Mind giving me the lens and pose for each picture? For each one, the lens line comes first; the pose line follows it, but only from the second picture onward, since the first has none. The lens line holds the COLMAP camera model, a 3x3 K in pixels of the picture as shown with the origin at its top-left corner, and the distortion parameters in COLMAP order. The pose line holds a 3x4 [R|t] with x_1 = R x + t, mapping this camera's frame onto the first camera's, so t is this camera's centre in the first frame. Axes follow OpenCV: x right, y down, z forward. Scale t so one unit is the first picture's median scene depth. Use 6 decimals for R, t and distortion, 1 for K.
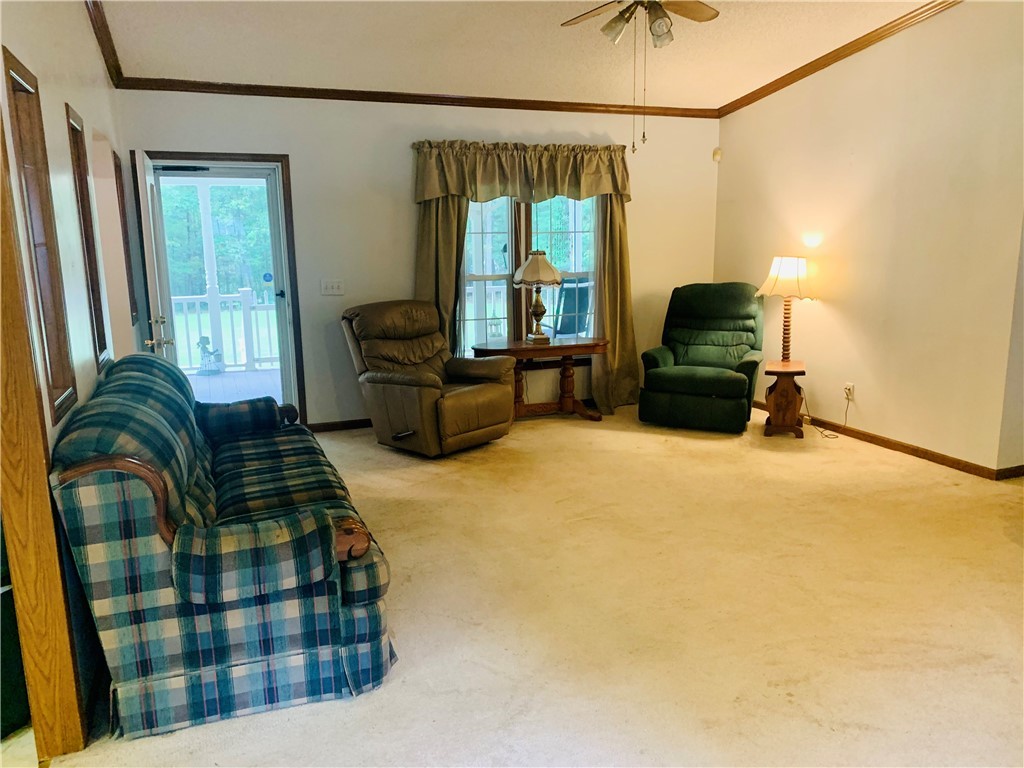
lens RADIAL K [[777.3, 0, 508.2], [0, 777.3, 392.3], [0, 0, 1]] dist [-0.003072, -0.001301]
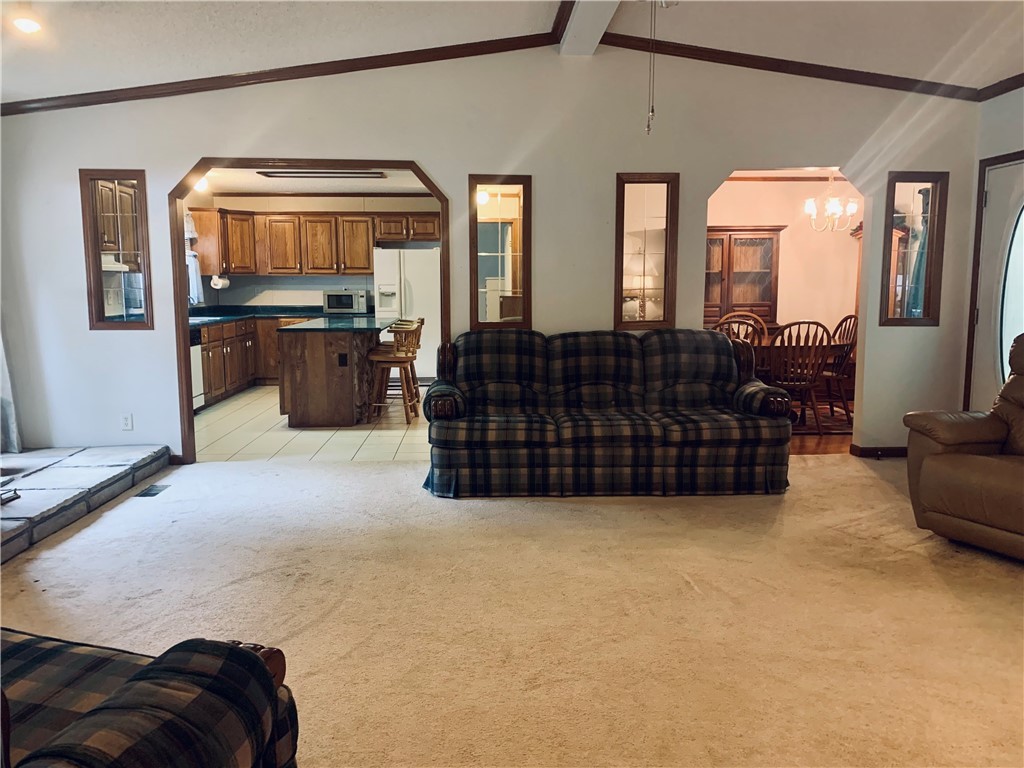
lens RADIAL K [[778.7, 0, 514.2], [0, 778.7, 358.5], [0, 0, 1]] dist [0.125384, -0.273218]
pose [[-0.306757, 0.117203, -0.944544, 1.002481], [-0.179425, 0.967475, 0.178320, -0.196261], [0.934723, 0.224175, -0.275750, 1.111553]]
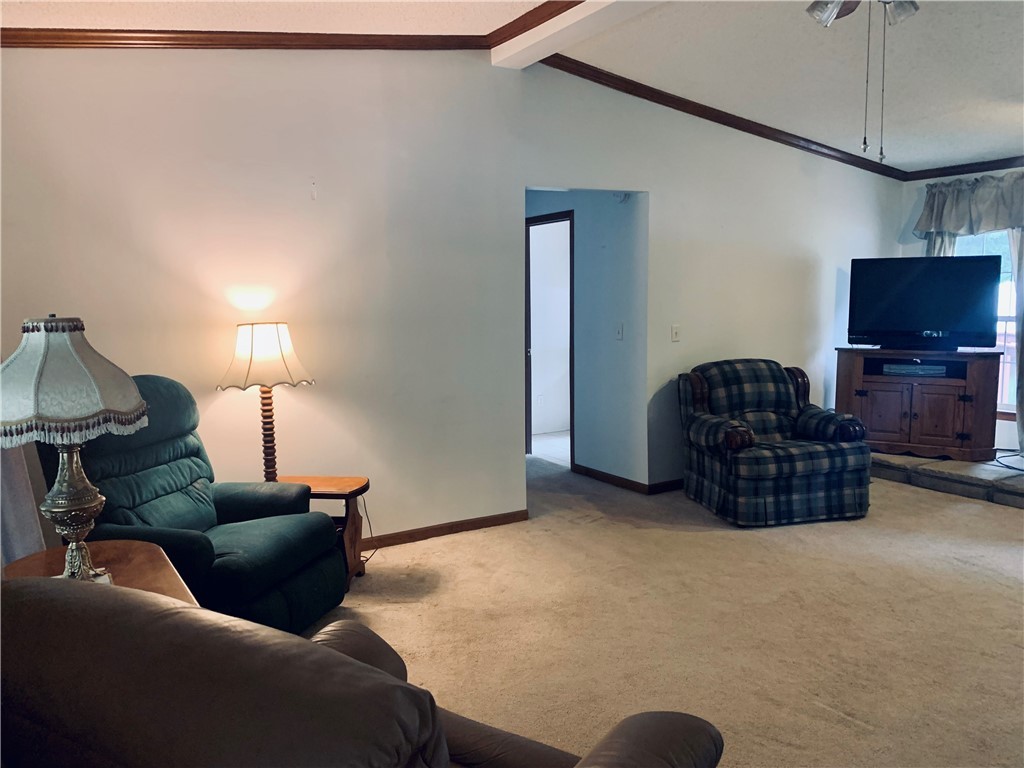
lens RADIAL K [[788.4, 0, 512.0], [0, 788.4, 384.0], [0, 0, 1]] dist [0.070117, -0.002514]
pose [[-0.202650, -0.092286, 0.974893, -0.507952], [0.203710, 0.969797, 0.134149, -0.269011], [-0.957828, 0.225781, -0.177730, 1.460509]]
